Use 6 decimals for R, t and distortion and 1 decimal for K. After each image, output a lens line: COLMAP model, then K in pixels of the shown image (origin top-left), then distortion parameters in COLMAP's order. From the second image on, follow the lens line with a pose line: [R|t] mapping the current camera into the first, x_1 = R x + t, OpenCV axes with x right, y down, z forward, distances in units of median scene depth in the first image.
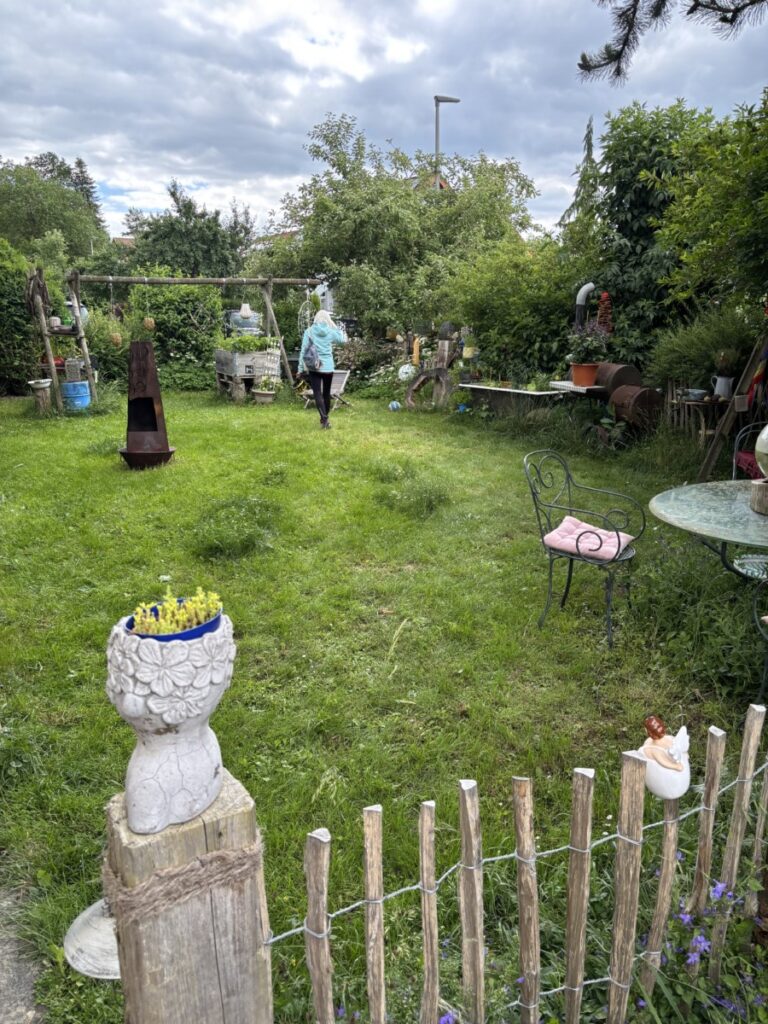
lens RADIAL K [[772.5, 0, 383.0], [0, 772.5, 512.8], [0, 0, 1]] dist [0.002753, 0.001819]
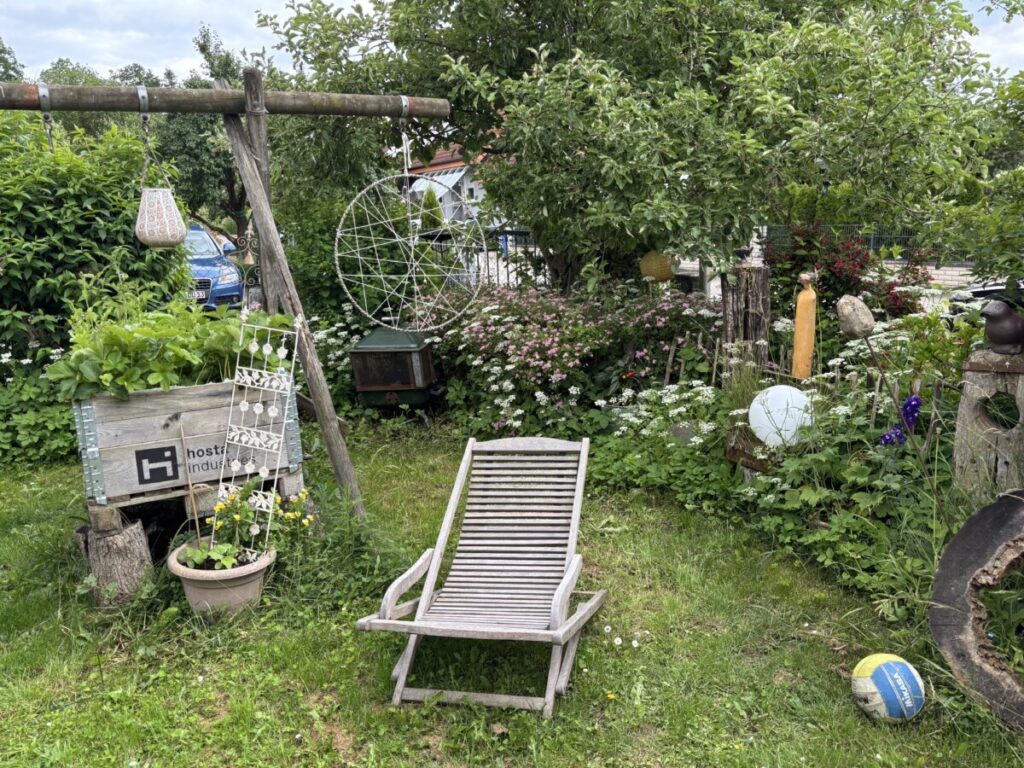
lens RADIAL K [[772.5, 0, 512.9], [0, 772.5, 383.4], [0, 0, 1]] dist [0.002753, 0.001819]
pose [[0.998970, -0.044609, 0.008317, -0.060458], [0.044951, 0.997886, -0.046937, -0.171468], [-0.006205, 0.047262, 0.998863, 0.678989]]
